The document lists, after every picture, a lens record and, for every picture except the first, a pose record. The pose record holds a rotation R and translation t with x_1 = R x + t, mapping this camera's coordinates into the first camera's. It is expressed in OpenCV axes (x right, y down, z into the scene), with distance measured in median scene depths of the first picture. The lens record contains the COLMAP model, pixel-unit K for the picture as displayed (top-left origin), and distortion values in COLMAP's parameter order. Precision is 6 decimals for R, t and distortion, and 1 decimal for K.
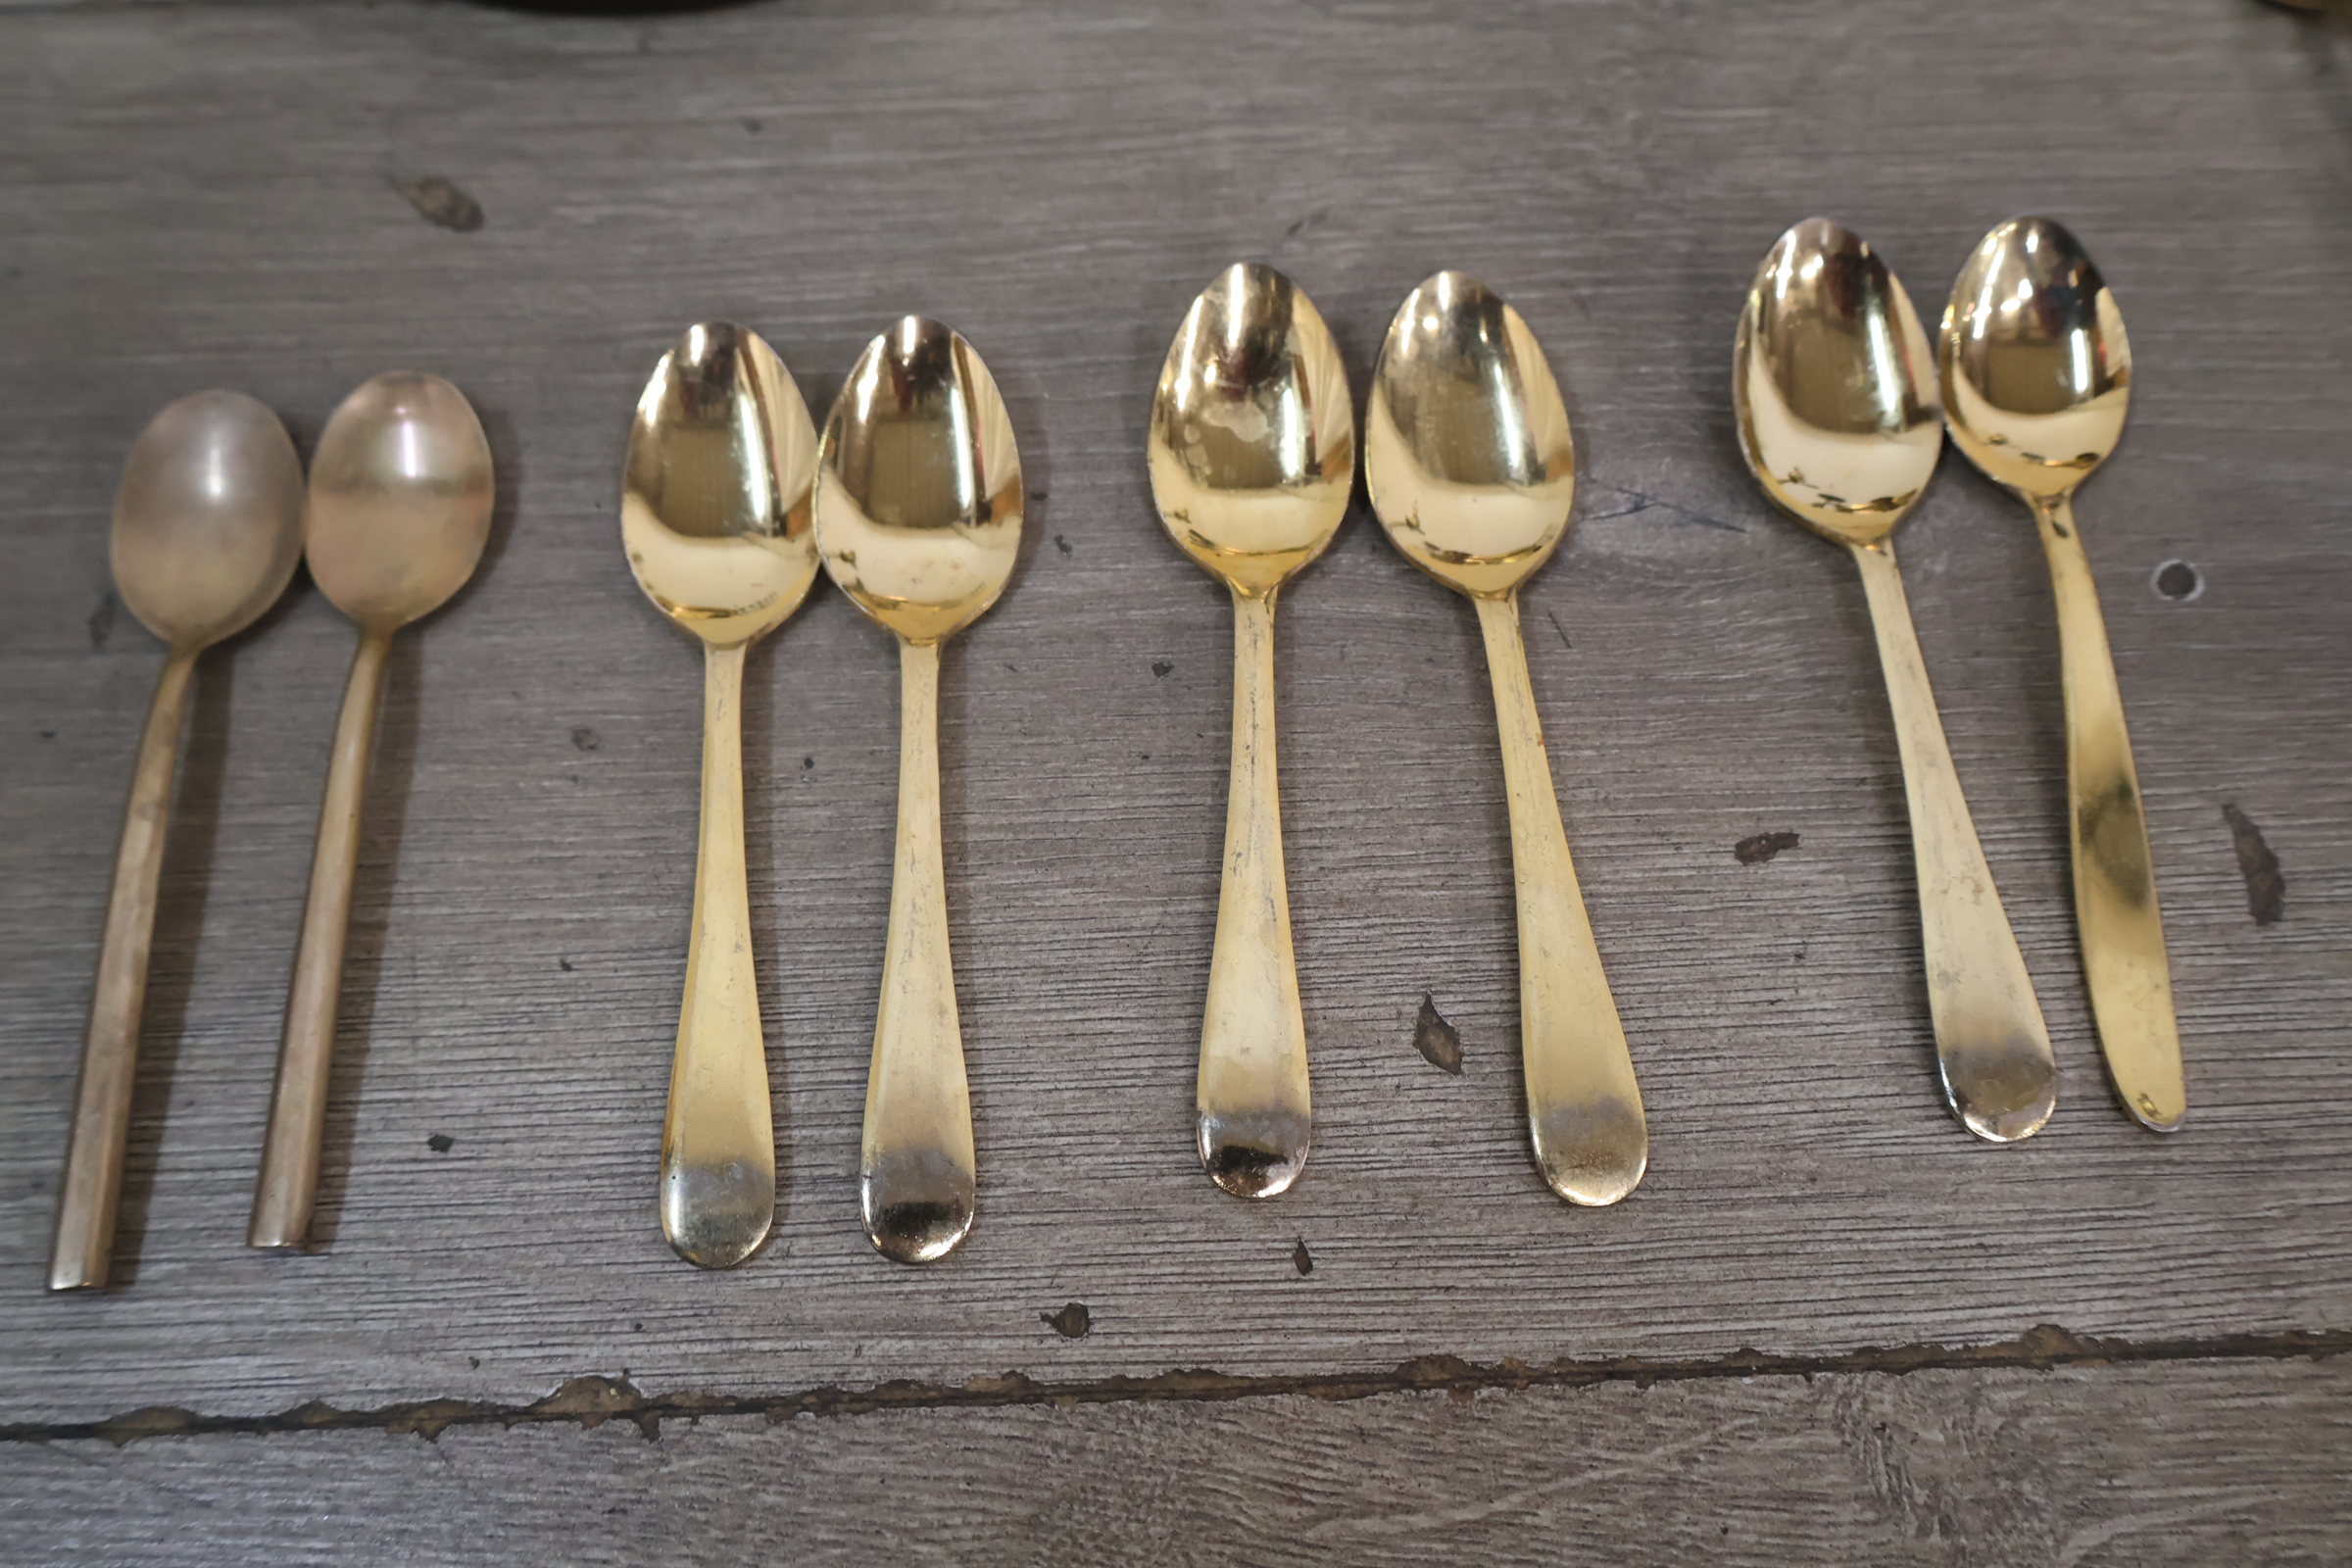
lens RADIAL K [[2194.8, 0, 1170.5], [0, 2194.8, 788.5], [0, 0, 1]] dist [0.007445, 0.005313]
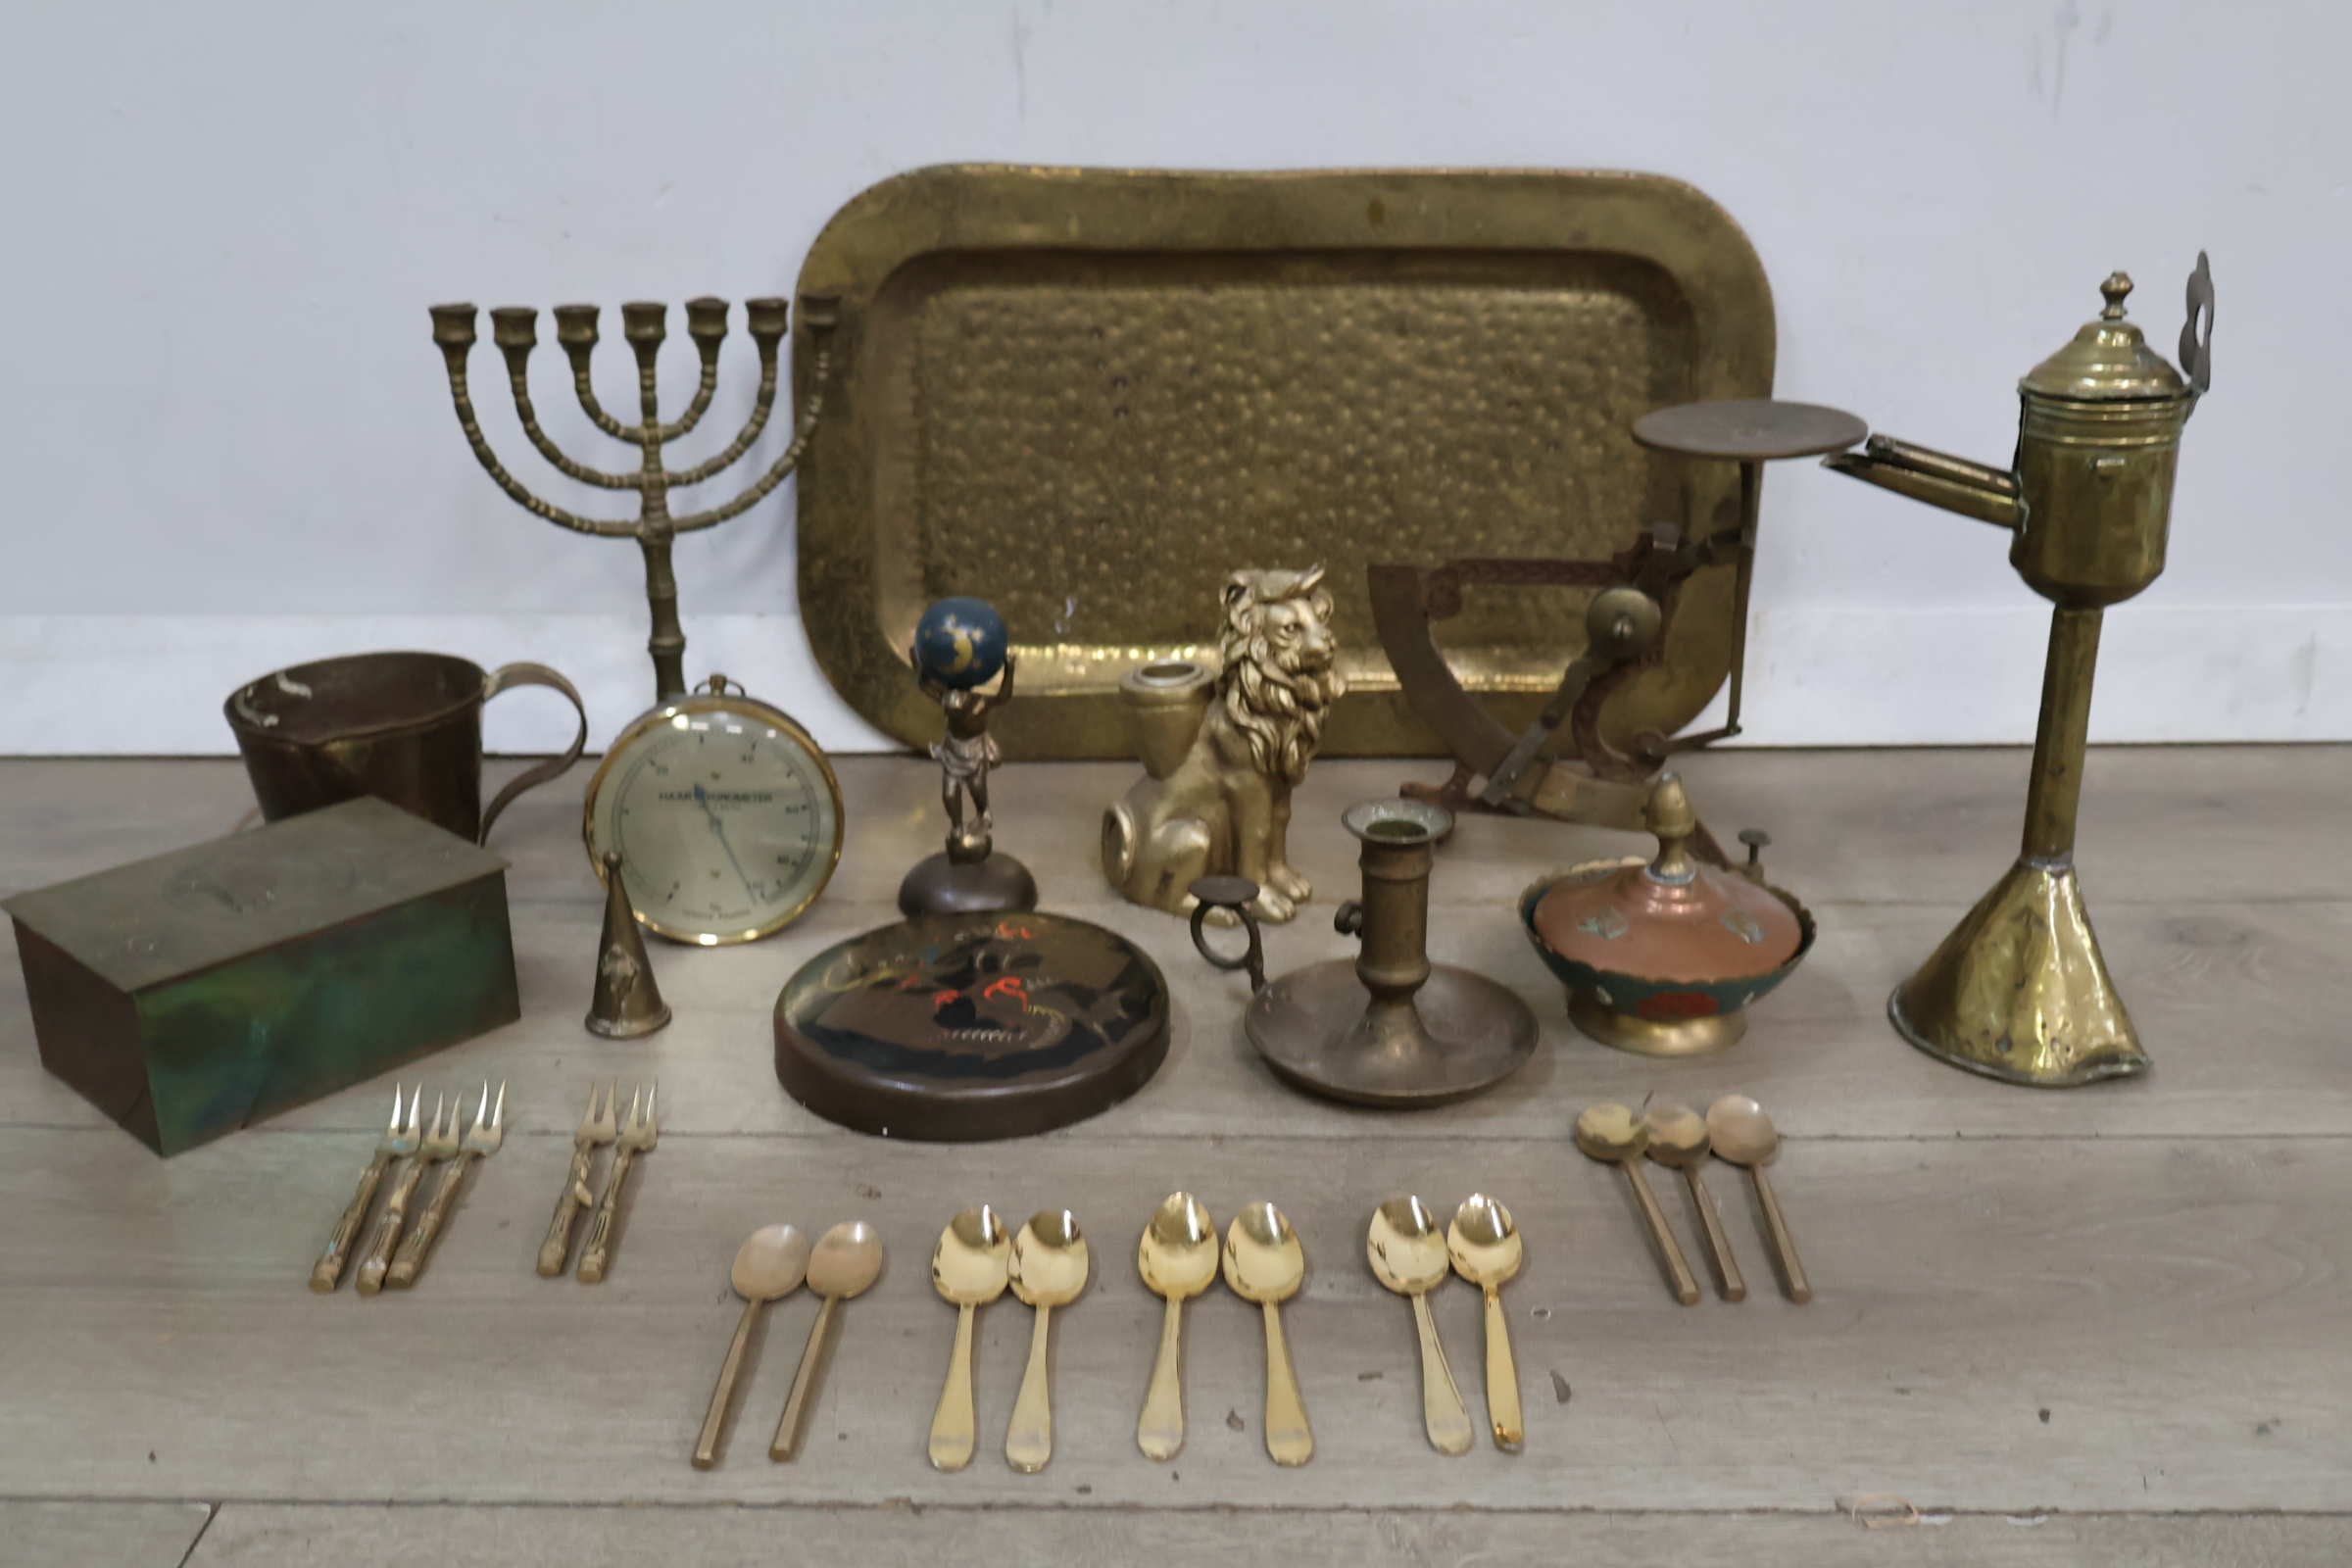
lens RADIAL K [[2197.7, 0, 1176.0], [0, 2197.7, 784.0], [0, 0, 1]] dist [0.008938, 0.003144]
pose [[0.998520, 0.033705, -0.042692, 0.132918], [-0.054007, 0.707827, -0.704318, 1.349033], [0.006479, 0.705581, 0.708599, -1.291716]]
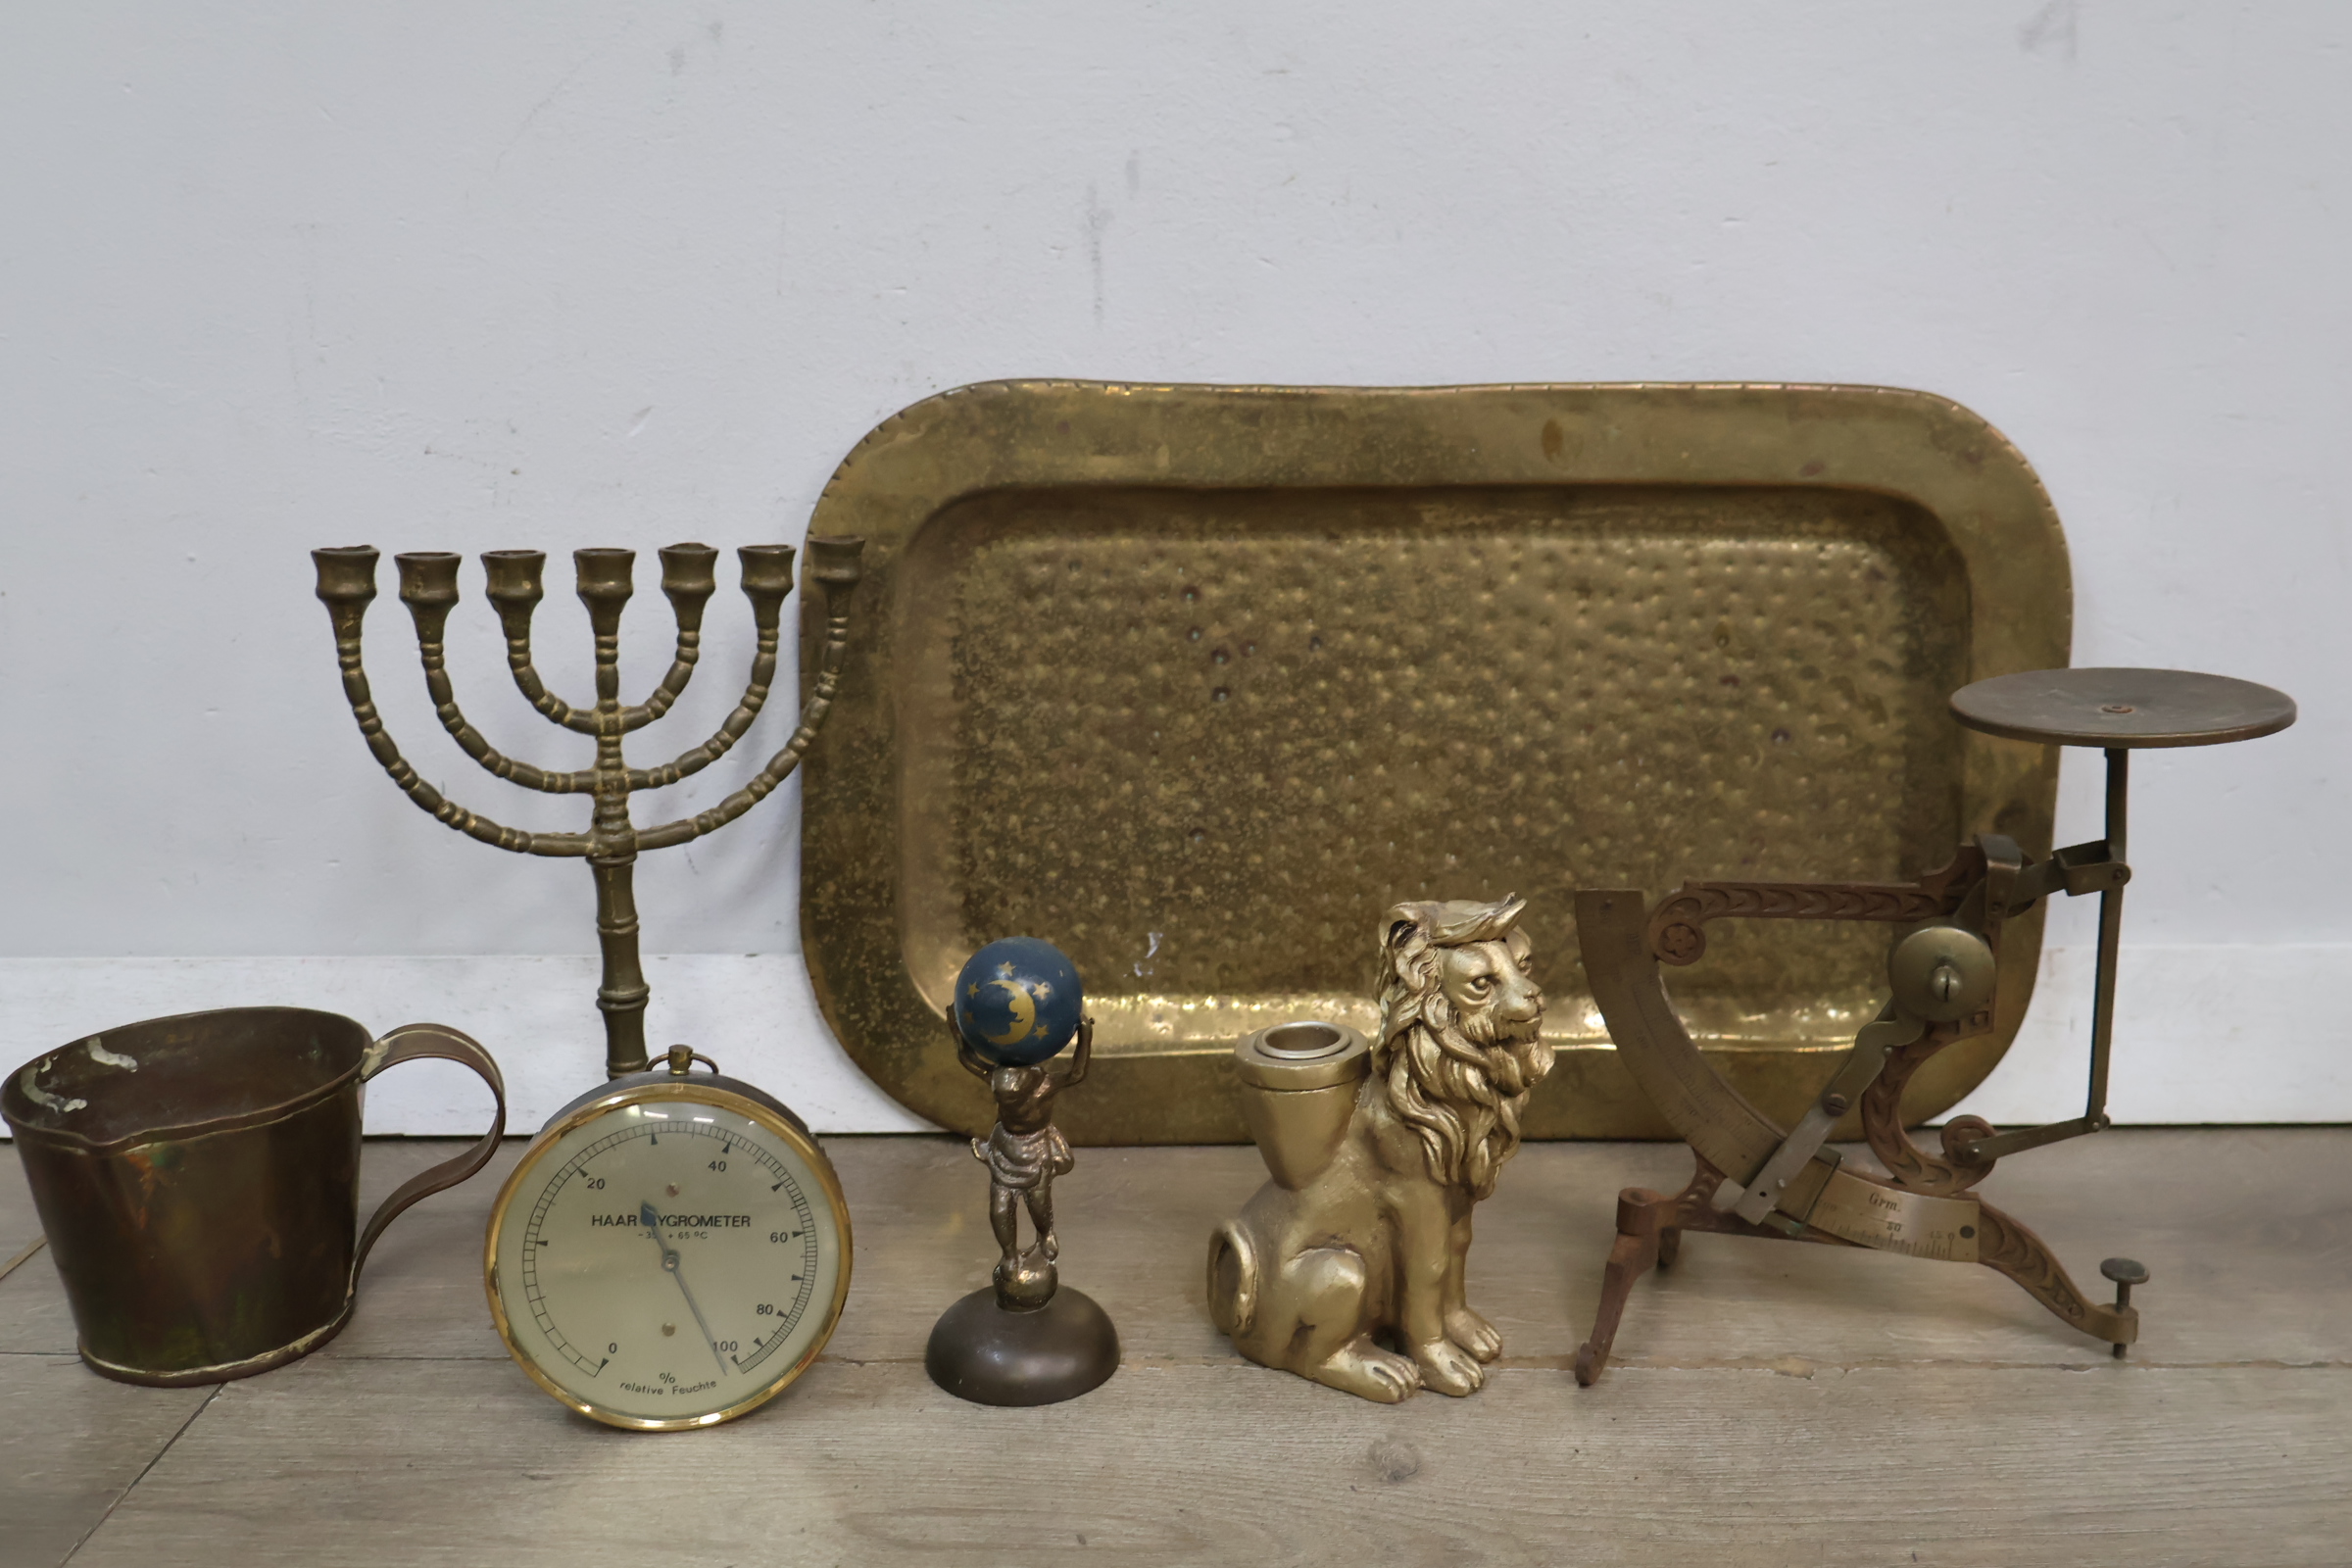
lens RADIAL K [[2214.6, 0, 1180.7], [0, 2214.6, 780.5], [0, 0, 1]] dist [0.014855, -0.015176]
pose [[0.998124, 0.025940, -0.055459, -0.051010], [-0.059899, 0.601285, -0.796787, 0.587045], [0.012678, 0.798614, 0.601710, -0.687292]]
